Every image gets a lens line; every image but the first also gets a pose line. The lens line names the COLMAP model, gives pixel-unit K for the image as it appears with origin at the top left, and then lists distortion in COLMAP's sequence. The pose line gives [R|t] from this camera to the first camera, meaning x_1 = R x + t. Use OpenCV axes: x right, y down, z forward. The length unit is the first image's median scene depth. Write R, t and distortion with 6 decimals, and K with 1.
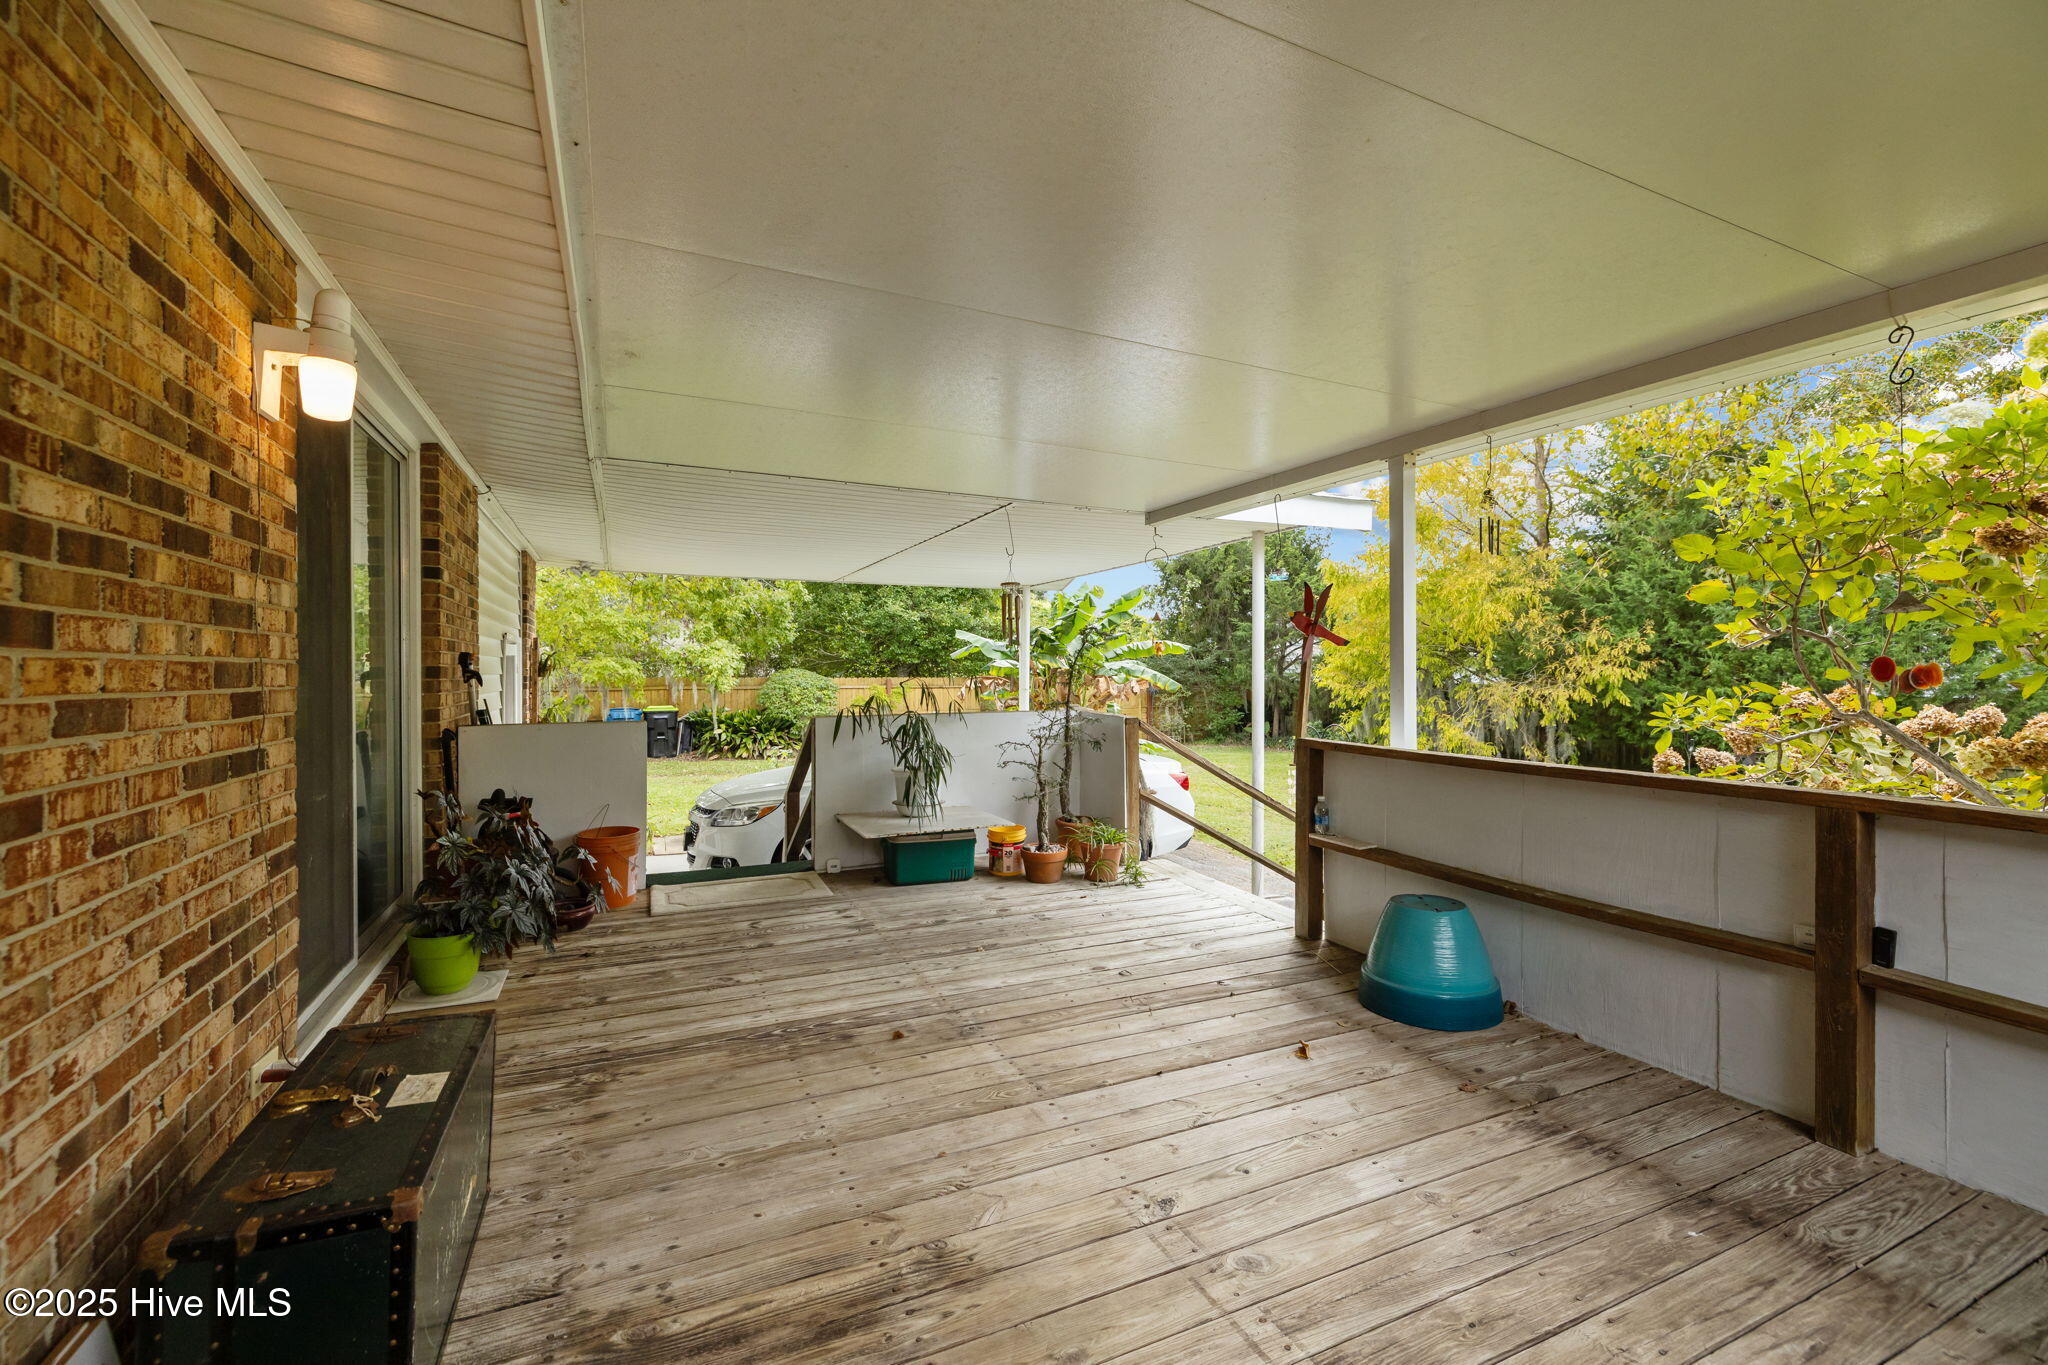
lens RADIAL K [[859.0, 0, 1020.6], [0, 859.0, 682.2], [0, 0, 1]] dist [0.000074, -0.000065]
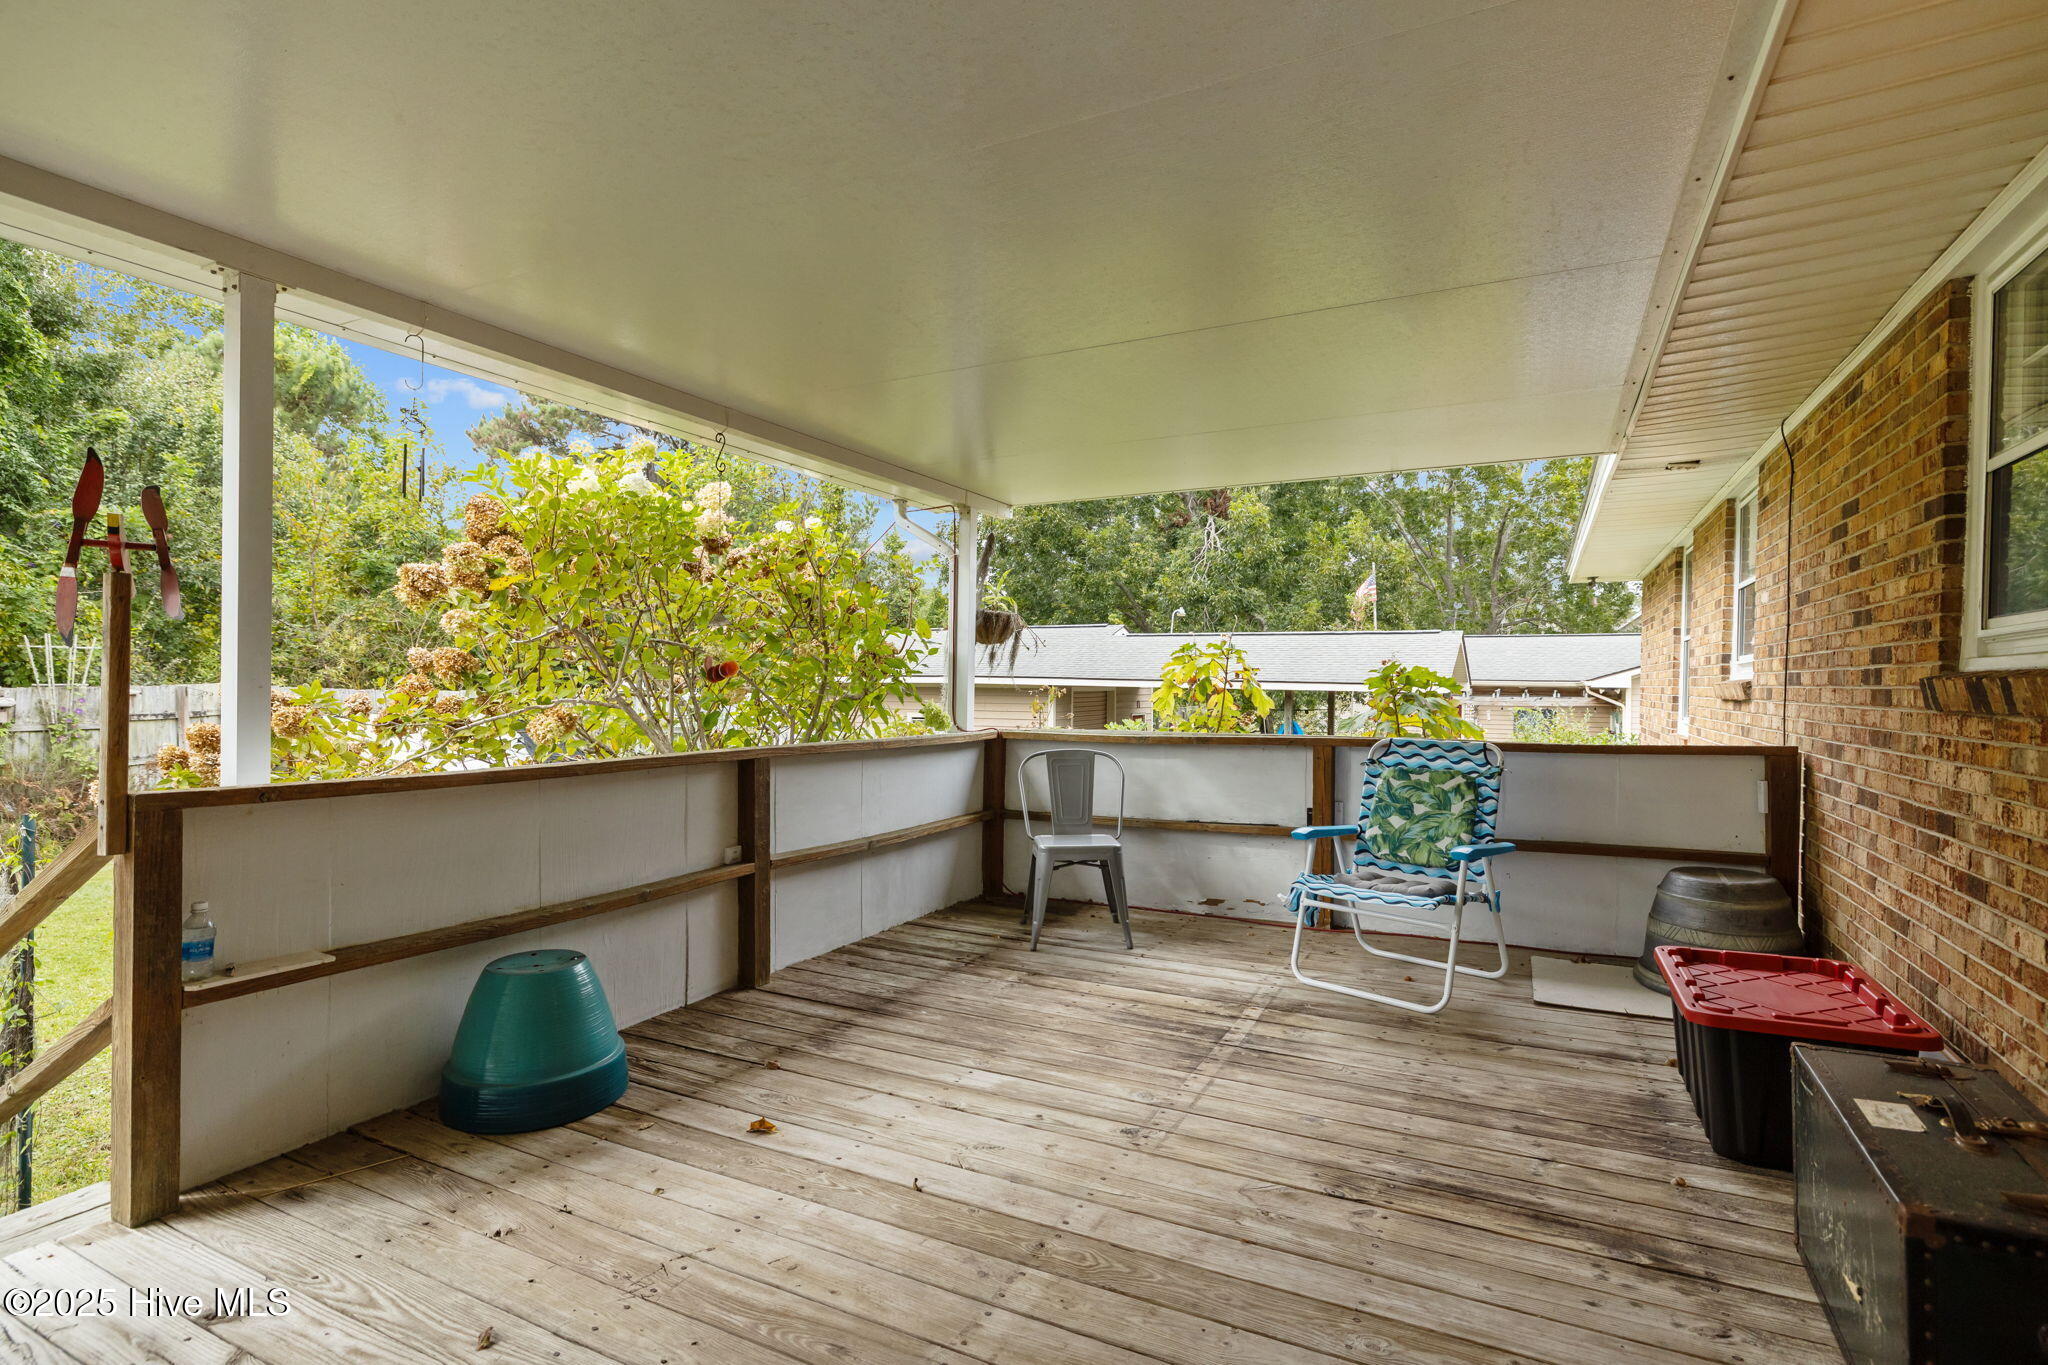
lens RADIAL K [[956.1, 0, 1021.9], [0, 956.1, 678.9], [0, 0, 1]] dist [0.003120, 0.000250]
pose [[-0.598990, -0.006806, 0.800728, -0.664669], [-0.001047, 0.999970, 0.007716, -0.008847], [-0.800756, 0.003784, -0.598979, 1.629892]]
